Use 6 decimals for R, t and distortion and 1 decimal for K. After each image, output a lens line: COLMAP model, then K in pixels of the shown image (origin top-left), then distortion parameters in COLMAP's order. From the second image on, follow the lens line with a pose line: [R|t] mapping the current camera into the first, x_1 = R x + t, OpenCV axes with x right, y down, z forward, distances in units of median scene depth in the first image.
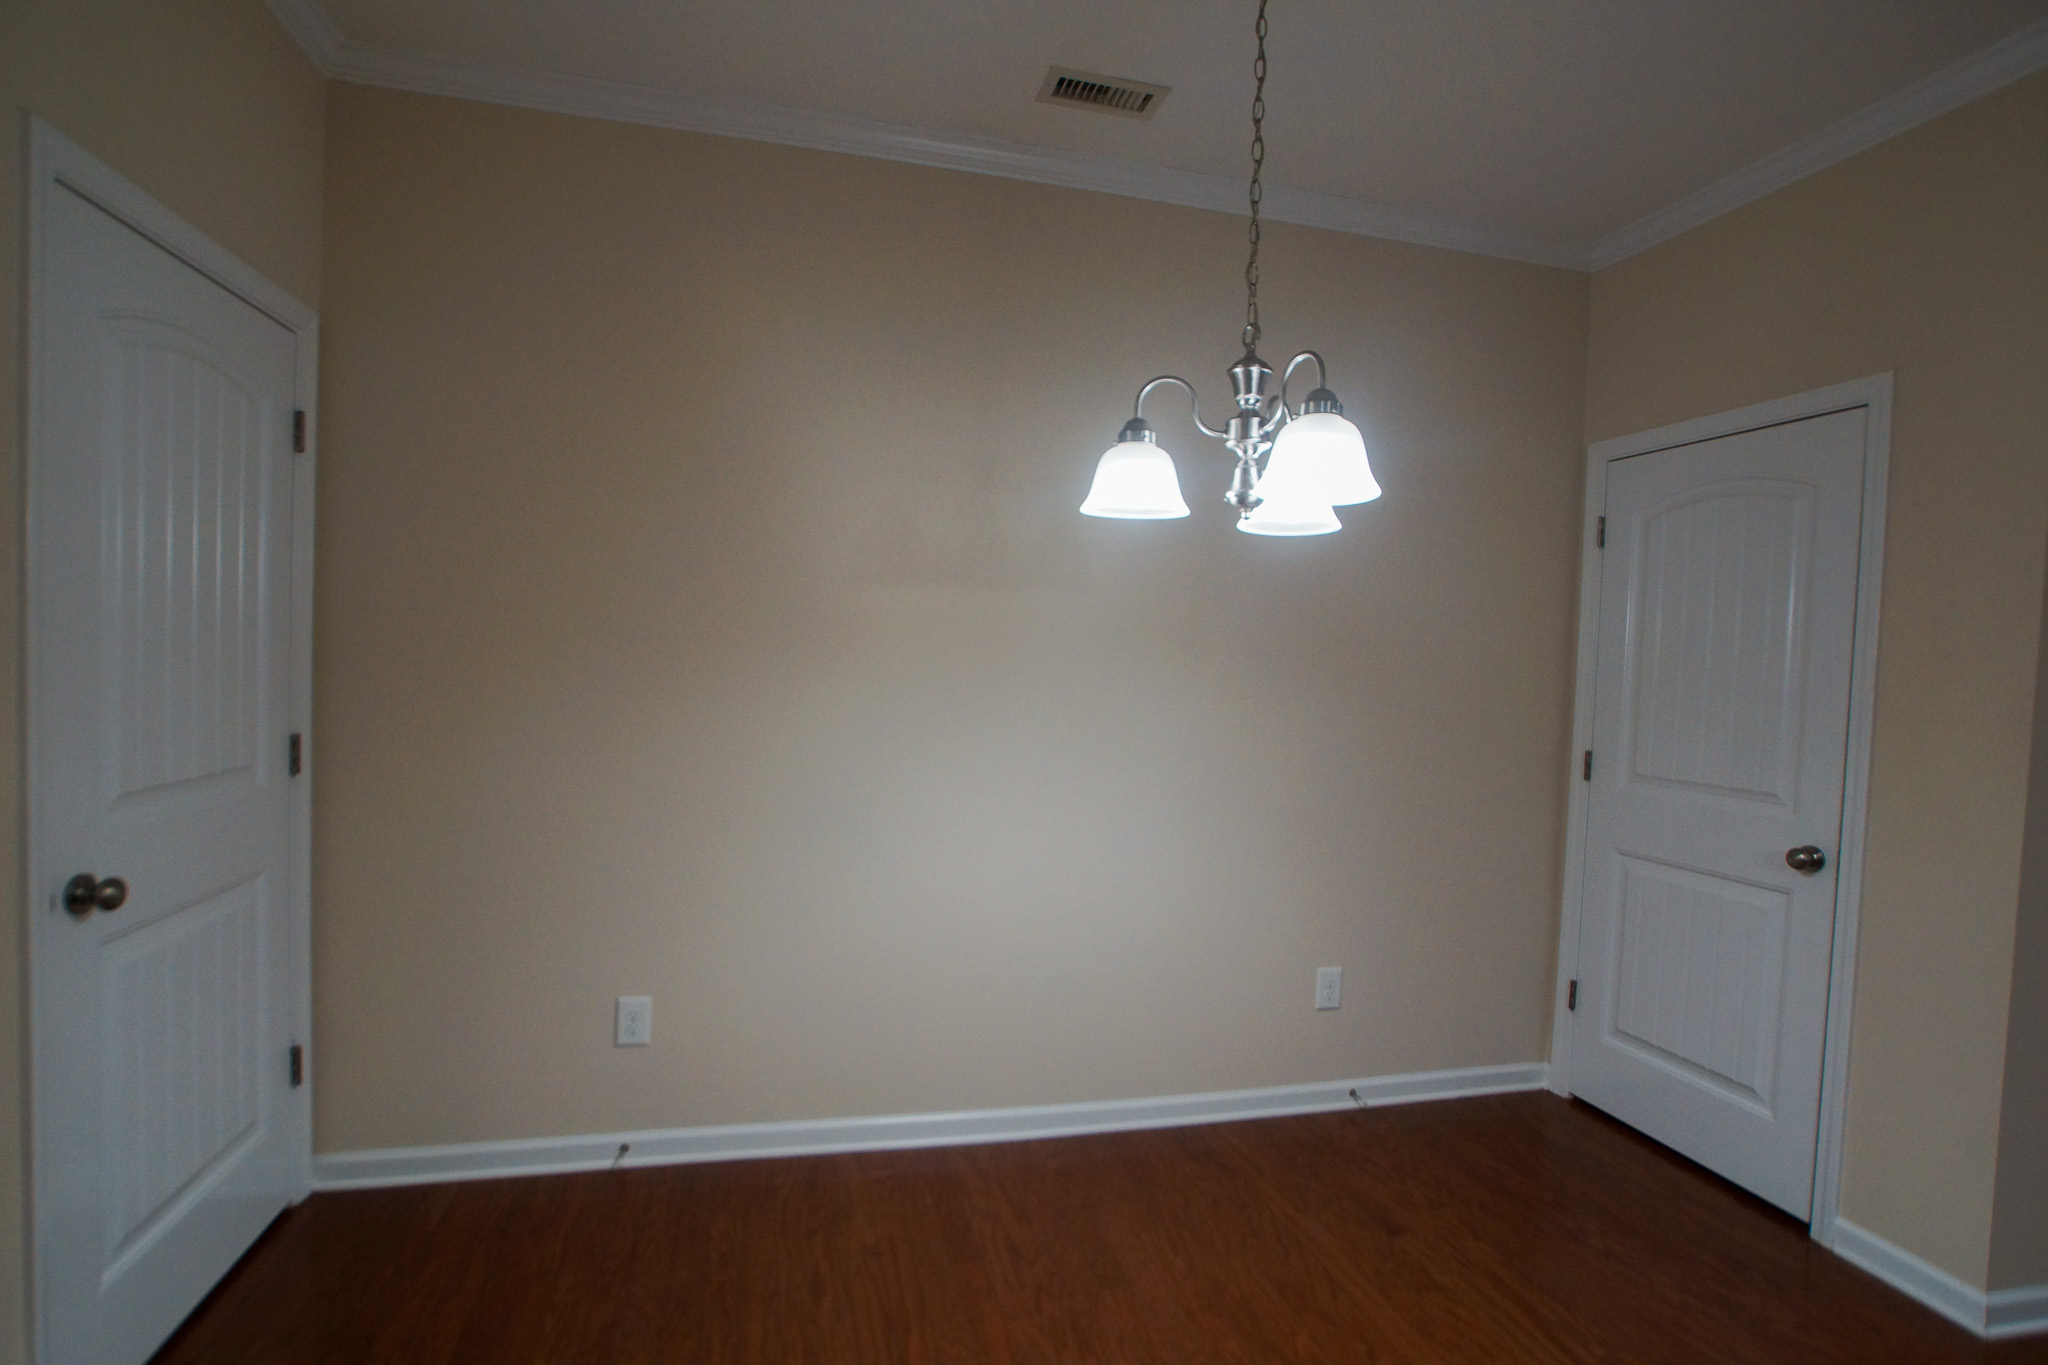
lens RADIAL K [[970.7, 0, 1024.0], [0, 970.7, 682.5], [0, 0, 1]] dist [-0.069168, 0.050967]
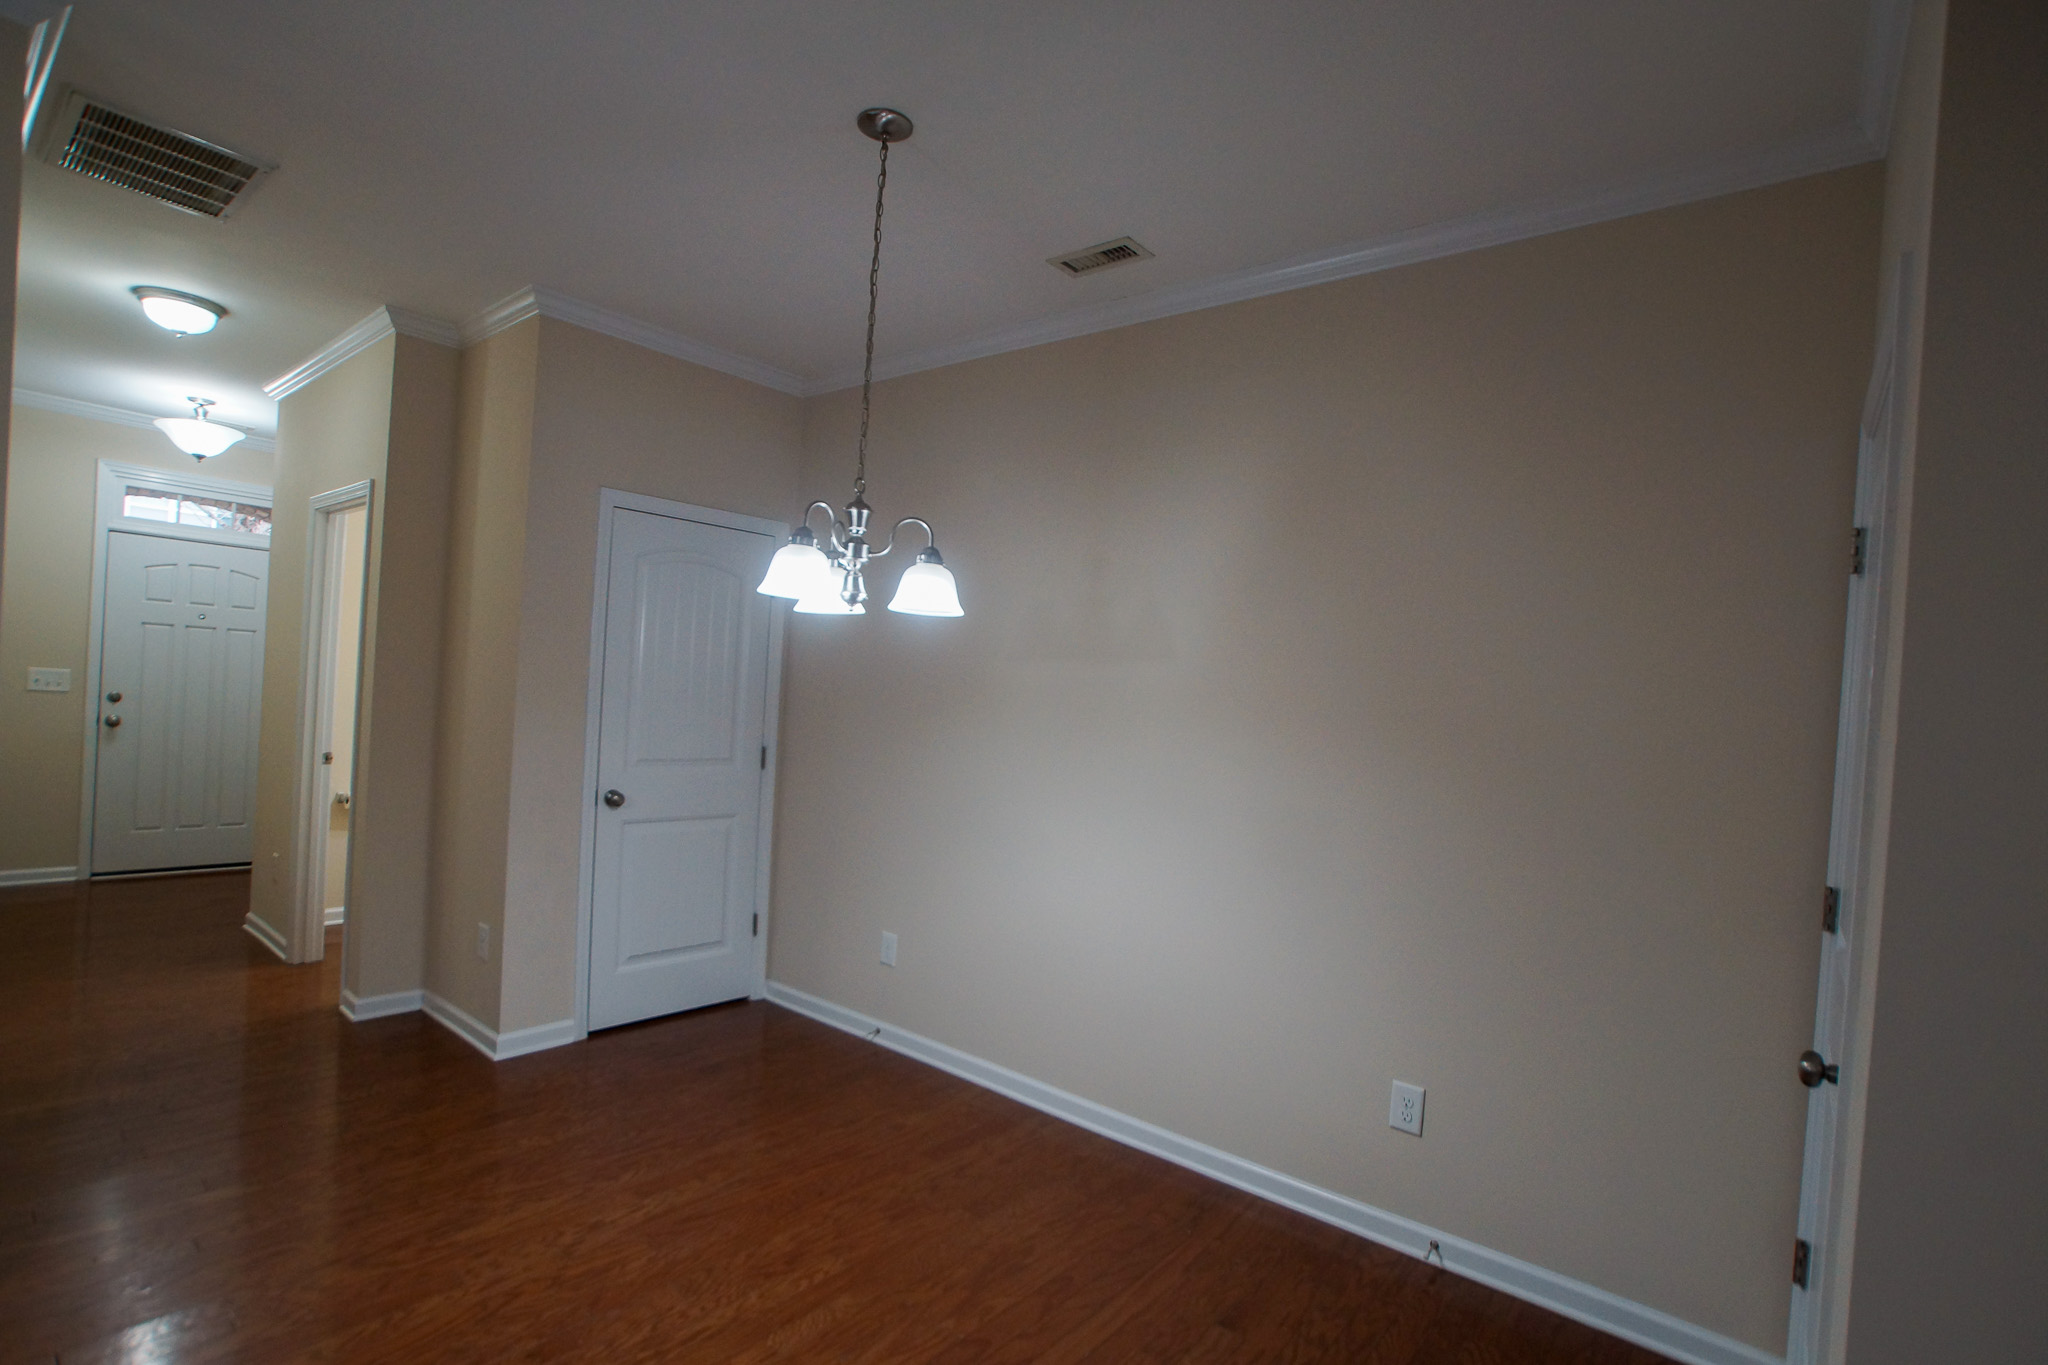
lens RADIAL K [[976.0, 0, 1023.8], [0, 976.0, 709.6], [0, 0, 1]] dist [-0.002059, 0.000300]
pose [[0.615529, 0.014065, -0.787989, 0.963762], [-0.062262, 0.997584, -0.030829, 0.006330], [0.785651, 0.068037, 0.614917, 0.182564]]
